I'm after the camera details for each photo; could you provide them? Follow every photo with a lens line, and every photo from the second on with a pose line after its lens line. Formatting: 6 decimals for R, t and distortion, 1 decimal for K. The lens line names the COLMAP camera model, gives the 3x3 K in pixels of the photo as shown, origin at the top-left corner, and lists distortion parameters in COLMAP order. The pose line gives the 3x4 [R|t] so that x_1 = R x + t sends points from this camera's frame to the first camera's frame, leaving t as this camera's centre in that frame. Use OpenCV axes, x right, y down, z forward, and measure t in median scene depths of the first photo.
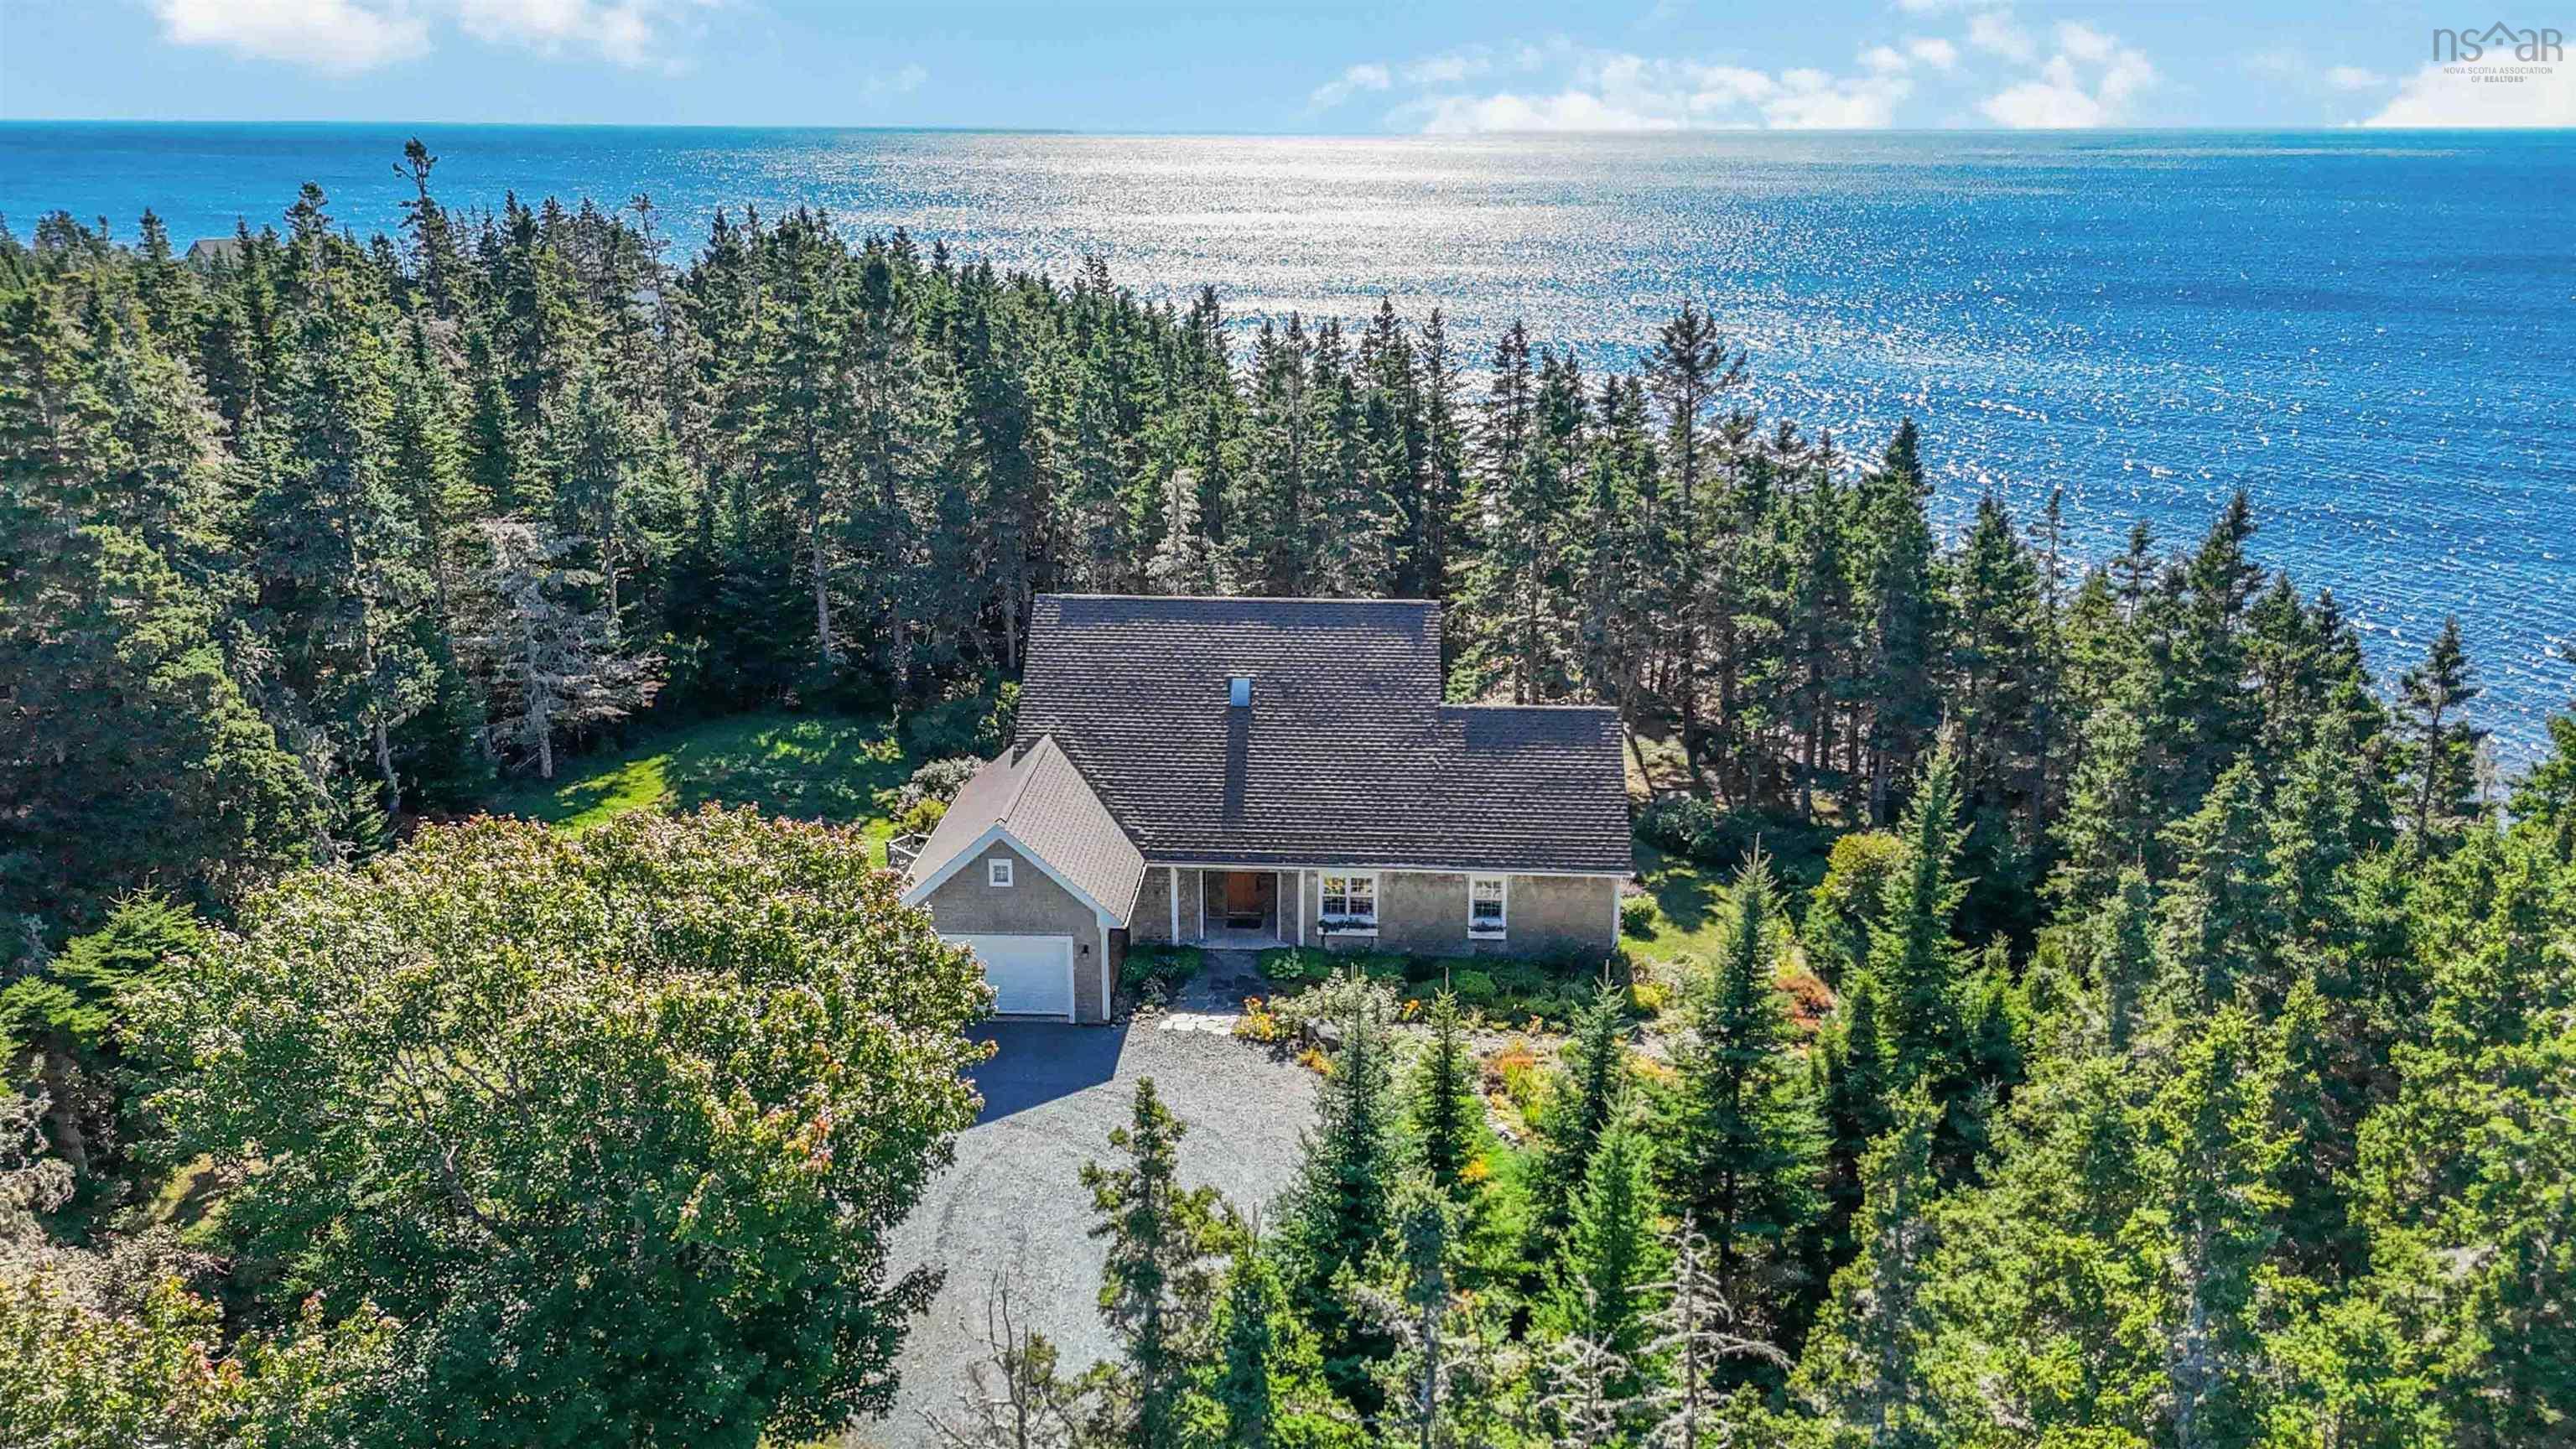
lens RADIAL K [[1655.1, 0, 1288.0], [0, 1655.1, 724.5], [0, 0, 1]] dist [-0.000322, 0.000019]
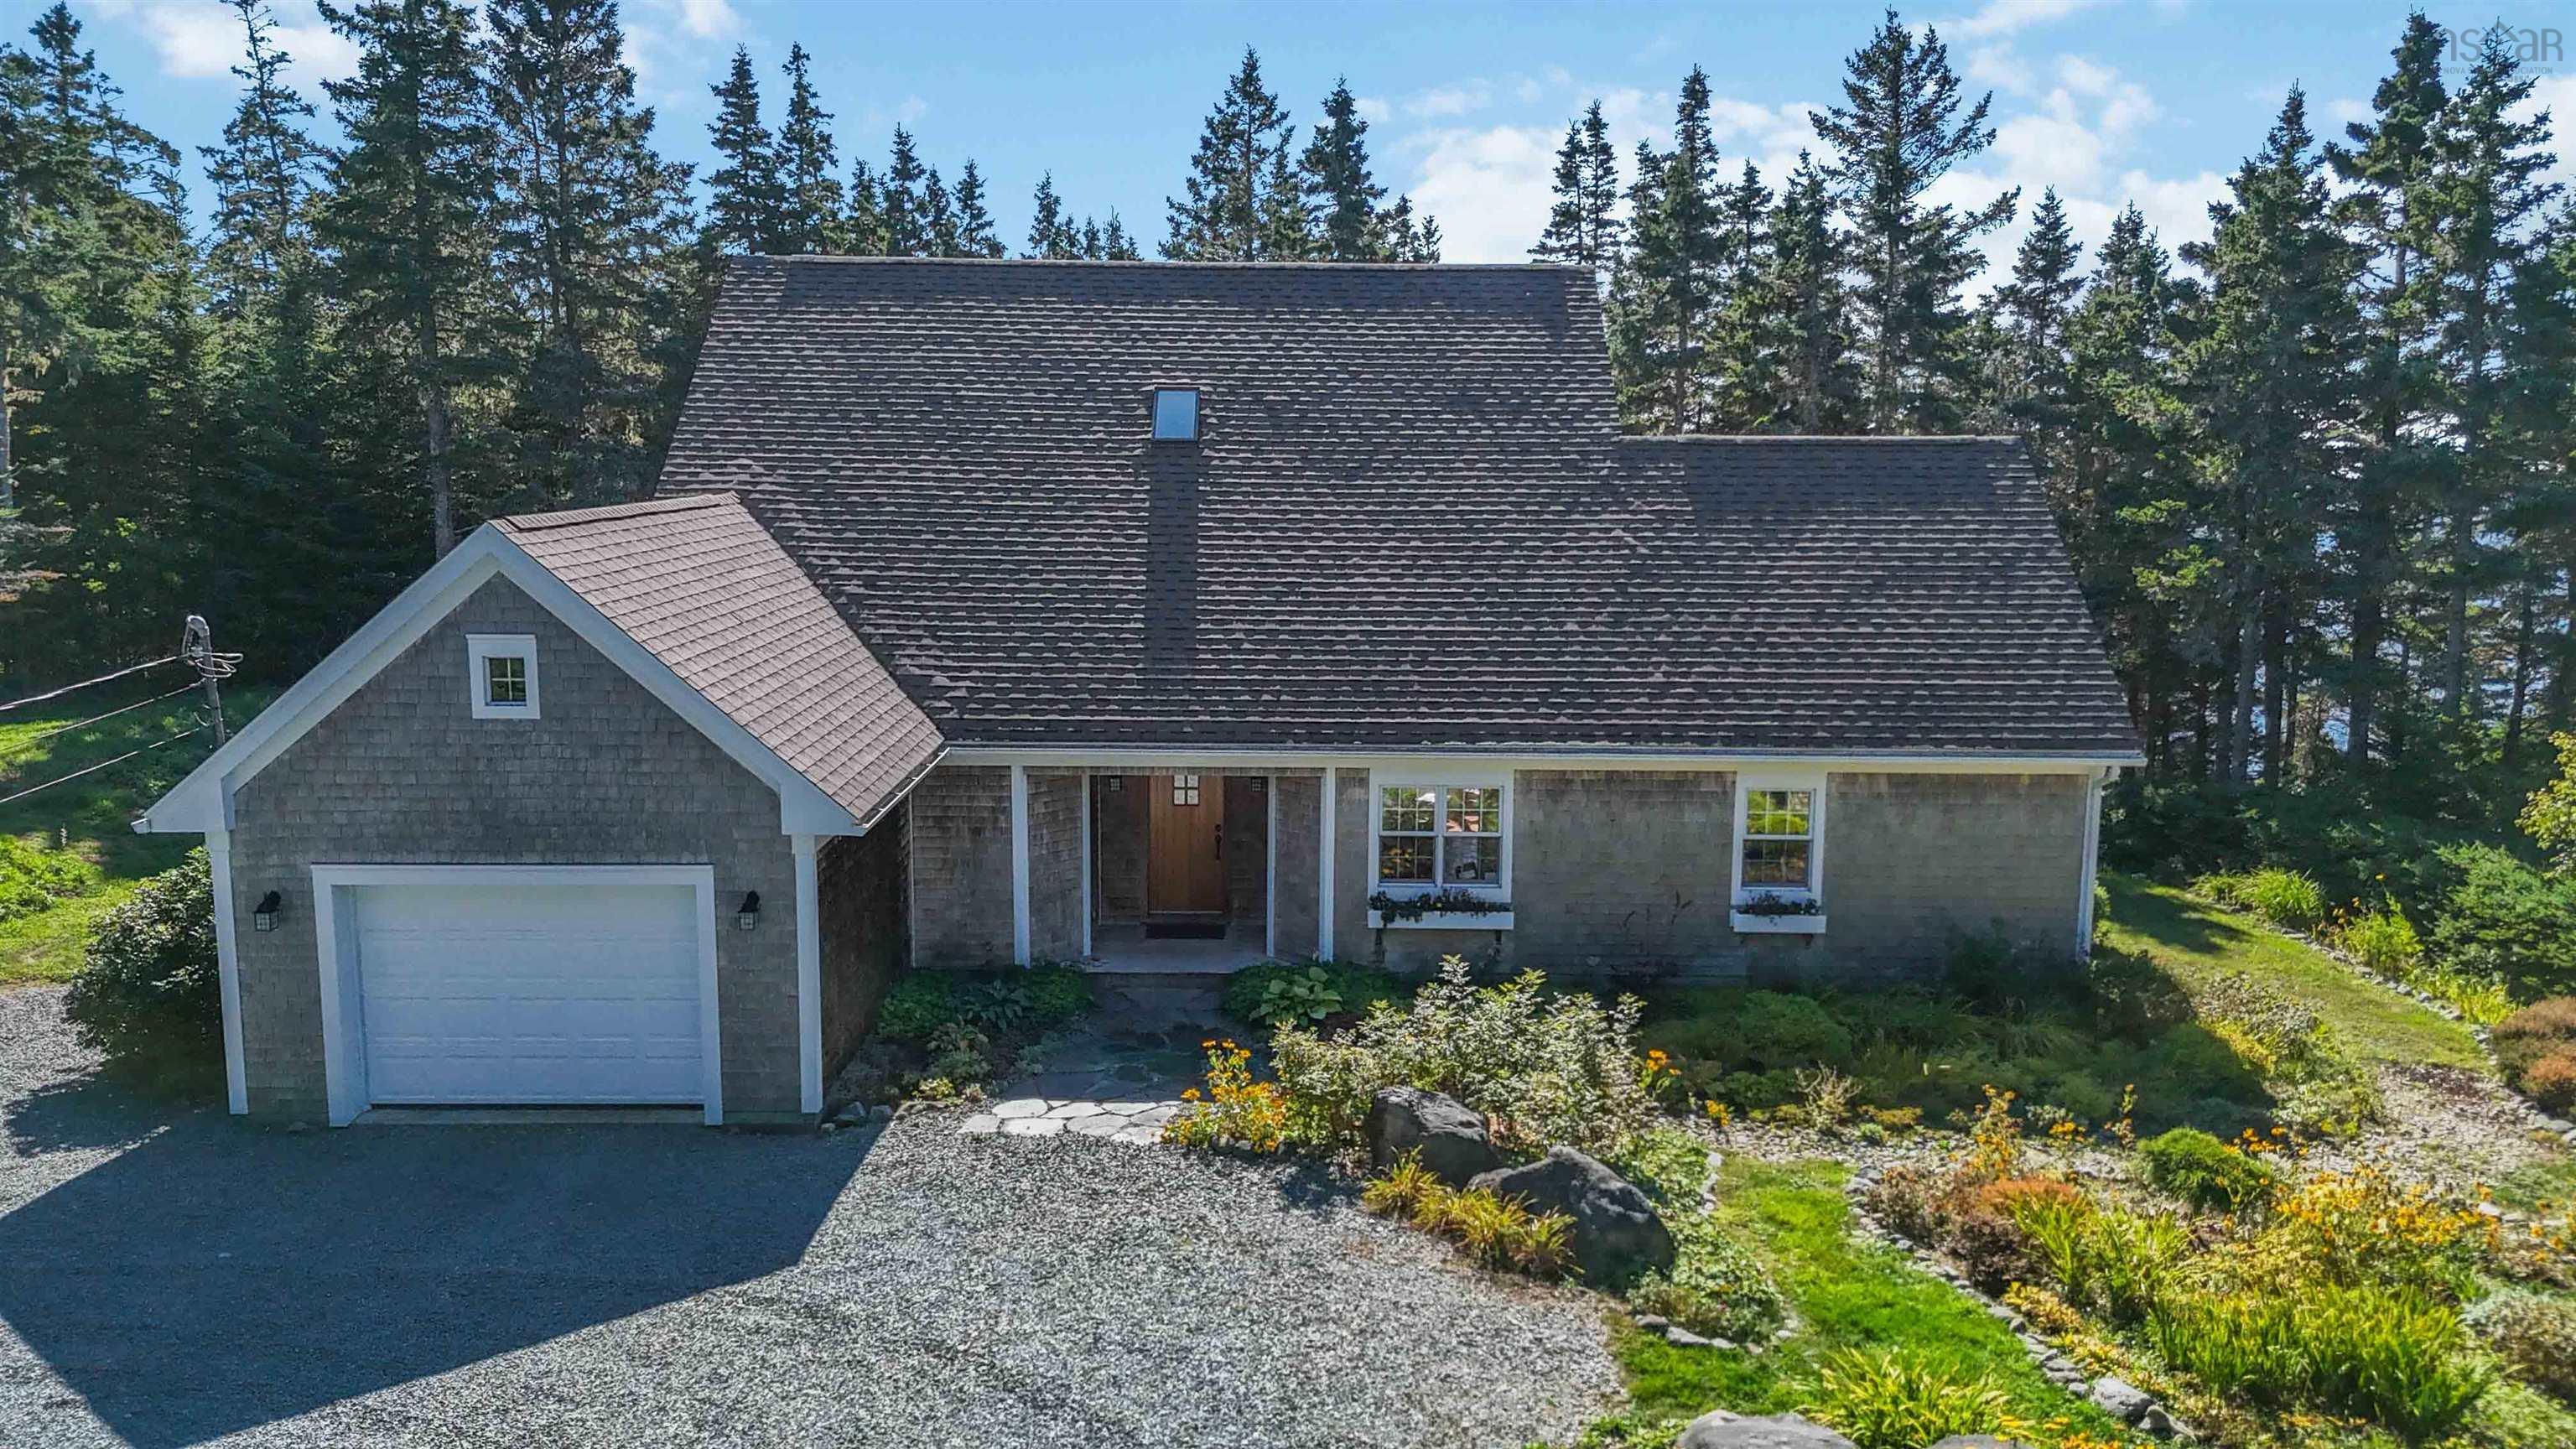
lens RADIAL K [[1904.7, 0, 1288.0], [0, 1904.7, 724.5], [0, 0, 1]] dist [0.013559, 0.000058]
pose [[0.998912, -0.002261, 0.046578, -0.024212], [0.007566, 0.993448, -0.114039, 0.131612], [-0.046015, 0.114267, 0.992384, 0.530776]]
